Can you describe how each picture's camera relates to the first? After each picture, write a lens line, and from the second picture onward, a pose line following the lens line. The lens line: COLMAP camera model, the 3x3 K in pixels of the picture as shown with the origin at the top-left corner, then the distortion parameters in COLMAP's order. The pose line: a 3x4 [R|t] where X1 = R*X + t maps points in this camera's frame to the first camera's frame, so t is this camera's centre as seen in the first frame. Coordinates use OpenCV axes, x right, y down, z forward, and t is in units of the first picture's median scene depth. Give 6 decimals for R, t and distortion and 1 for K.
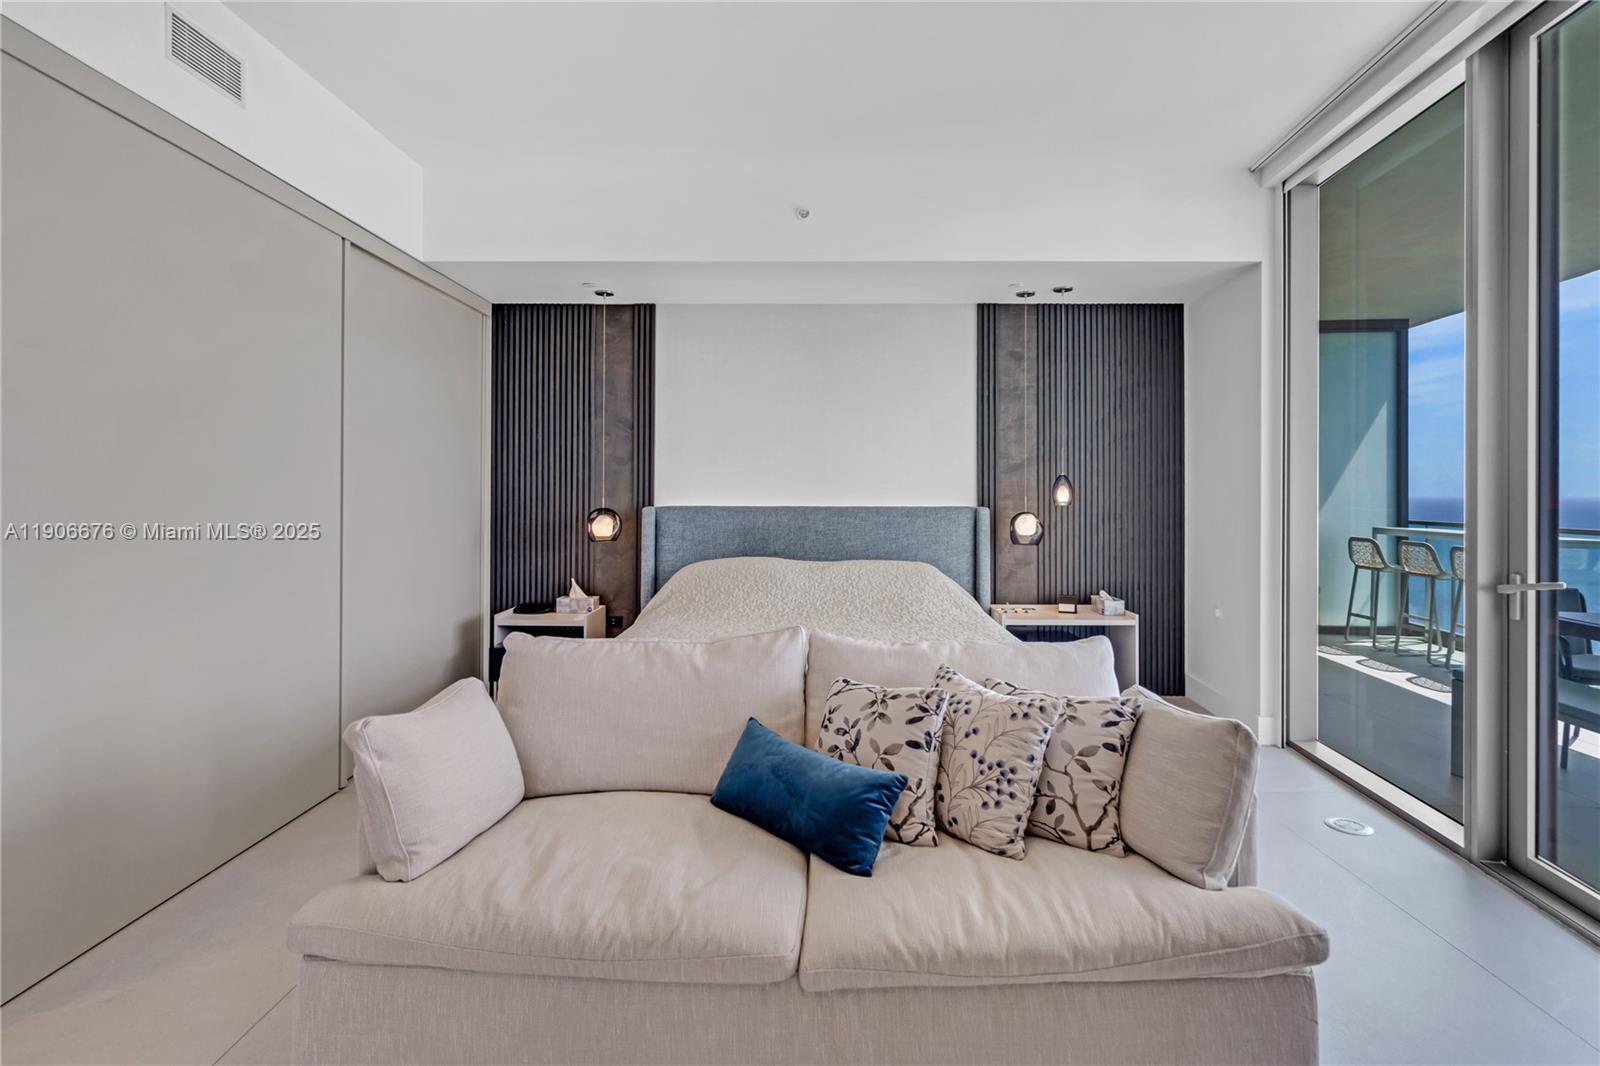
lens RADIAL K [[756.6, 0, 806.2], [0, 756.6, 532.2], [0, 0, 1]] dist [-0.000639, 0.000726]
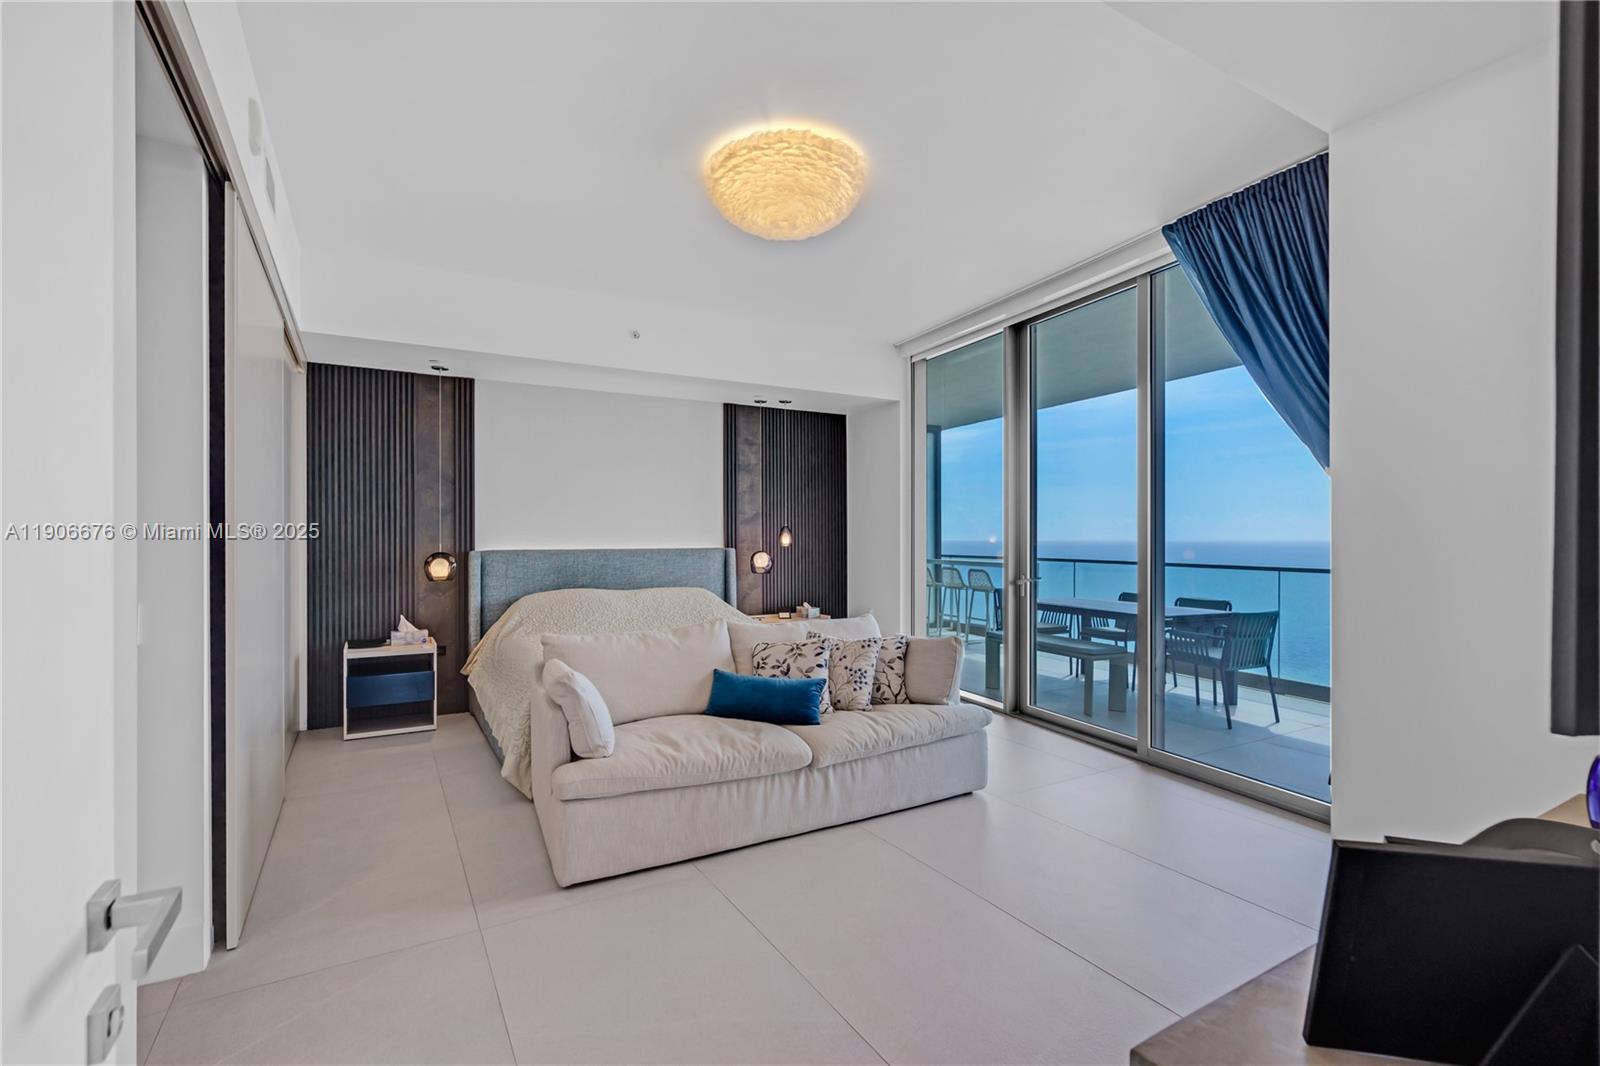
lens RADIAL K [[718.9, 0, 797.0], [0, 718.9, 618.6], [0, 0, 1]] dist [-0.000385, 0.000067]
pose [[0.865584, -0.059712, 0.497191, -0.348356], [0.030218, 0.997284, 0.067165, 0.012523], [-0.499851, -0.043113, 0.865037, -0.245203]]
